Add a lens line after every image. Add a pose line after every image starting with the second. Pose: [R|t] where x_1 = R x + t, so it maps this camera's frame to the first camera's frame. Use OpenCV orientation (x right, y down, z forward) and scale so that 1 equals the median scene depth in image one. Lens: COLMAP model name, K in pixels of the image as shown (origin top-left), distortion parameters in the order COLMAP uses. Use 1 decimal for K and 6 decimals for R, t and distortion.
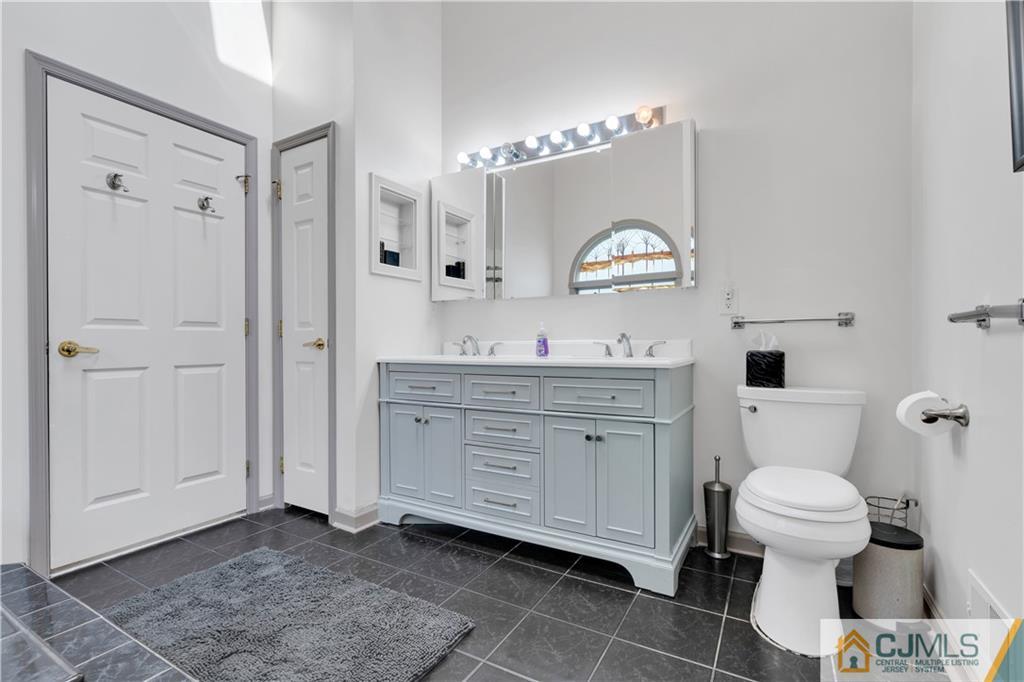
lens RADIAL K [[464.0, 0, 510.6], [0, 464.0, 341.5], [0, 0, 1]] dist [-0.000184, 0.001777]
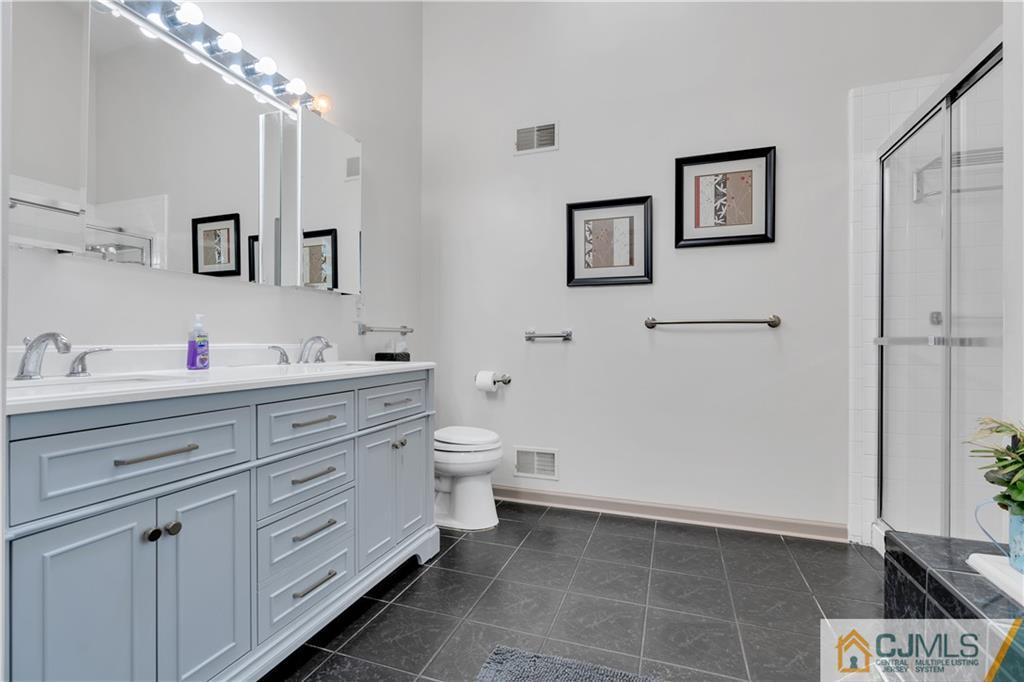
lens RADIAL K [[464.0, 0, 510.2], [0, 464.0, 344.3], [0, 0, 1]] dist [-0.000184, 0.001777]
pose [[-0.178837, 0.000673, 0.983878, -0.771041], [-0.005433, 0.999984, -0.001672, -0.003943], [-0.983864, -0.005644, -0.178831, 0.878836]]
